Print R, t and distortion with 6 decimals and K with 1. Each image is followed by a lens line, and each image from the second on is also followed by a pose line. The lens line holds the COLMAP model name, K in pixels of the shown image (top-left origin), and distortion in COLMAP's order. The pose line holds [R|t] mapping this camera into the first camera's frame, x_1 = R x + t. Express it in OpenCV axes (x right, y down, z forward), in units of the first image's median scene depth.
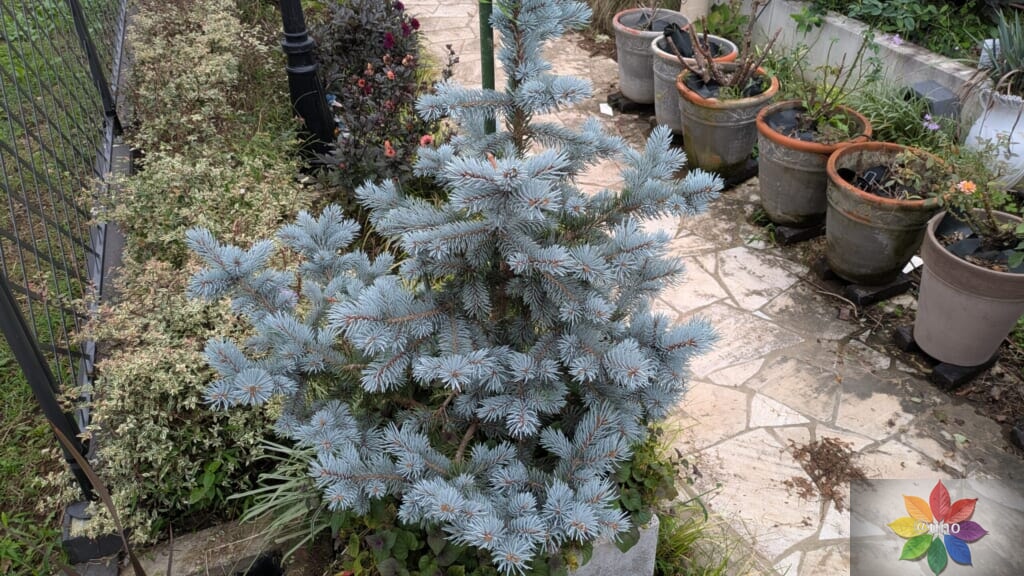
lens RADIAL K [[791.3, 0, 547.4], [0, 791.3, 252.5], [0, 0, 1]] dist [0.015973, -0.007206]
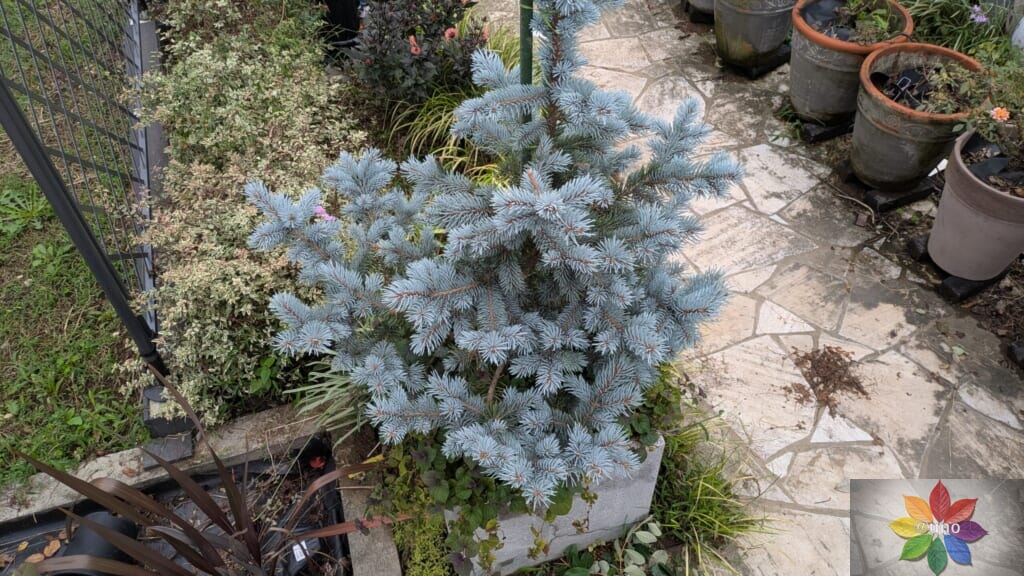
lens RADIAL K [[795.1, 0, 520.6], [0, 795.1, 277.2], [0, 0, 1]] dist [0.022410, -0.009924]
pose [[0.998299, 0.029674, -0.050175, -0.008524], [-0.017695, 0.974381, 0.224206, -0.080535], [0.055543, -0.222937, 0.973249, -0.038385]]
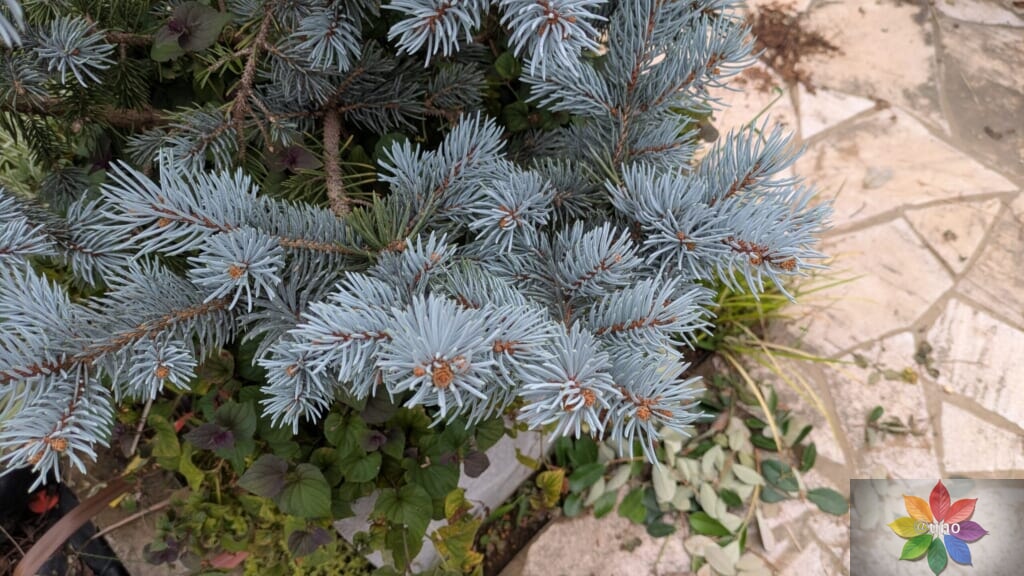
lens RADIAL K [[819.9, 0, 555.8], [0, 819.9, 287.5], [0, 0, 1]] dist [0.001328, -0.001853]
pose [[0.911831, -0.353880, 0.208166, -0.056043], [0.232058, 0.862488, 0.449738, 0.069020], [-0.338693, -0.361778, 0.868564, 0.293229]]
